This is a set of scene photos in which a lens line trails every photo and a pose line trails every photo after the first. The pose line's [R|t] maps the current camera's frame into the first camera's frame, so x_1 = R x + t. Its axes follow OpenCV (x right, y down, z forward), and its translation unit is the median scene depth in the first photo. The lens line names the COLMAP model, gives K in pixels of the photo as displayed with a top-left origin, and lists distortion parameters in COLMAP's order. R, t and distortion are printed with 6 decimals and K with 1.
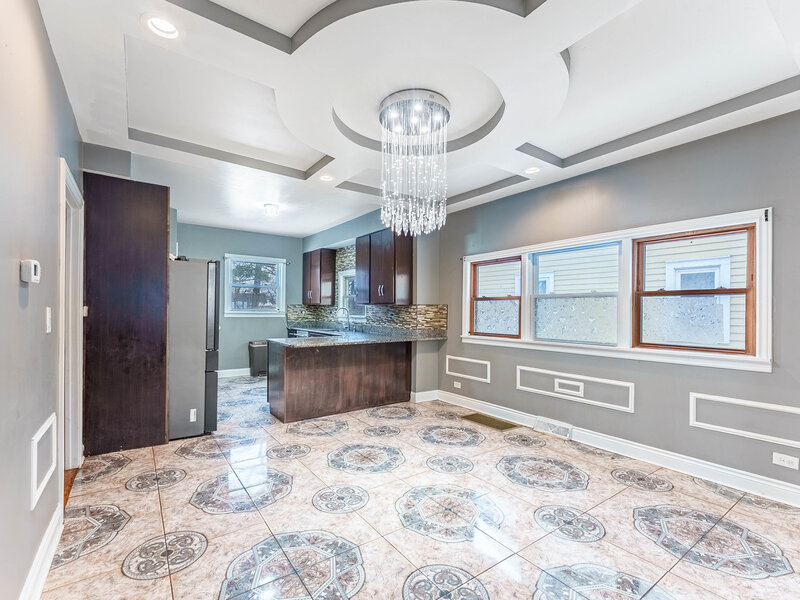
lens RADIAL K [[364.9, 0, 389.0], [0, 364.9, 313.1], [0, 0, 1]] dist [0.003004, -0.001344]
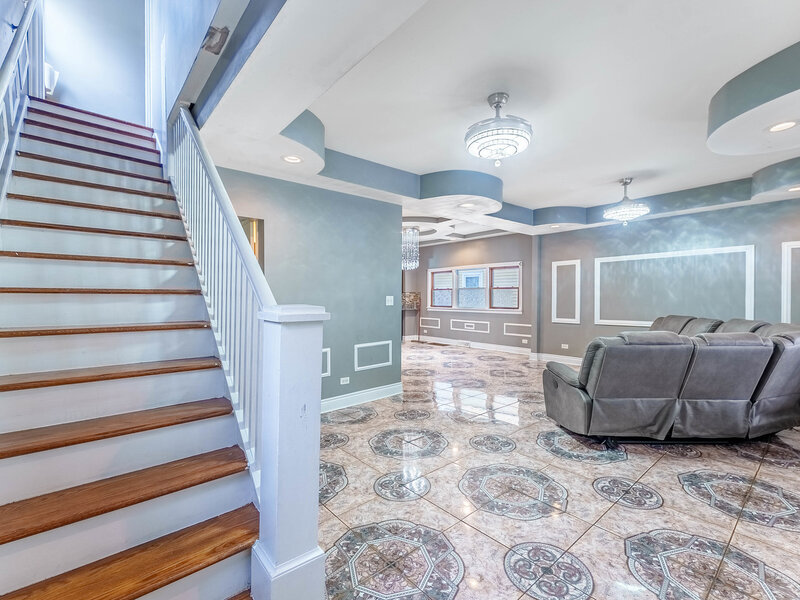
lens RADIAL K [[364.9, 0, 395.2], [0, 364.9, 301.1], [0, 0, 1]] dist [0.003004, -0.001344]
pose [[0.996558, -0.014873, 0.081553, -0.154746], [0.013955, 0.999833, 0.011817, -0.000158], [-0.081716, -0.010638, 0.996599, -1.084944]]
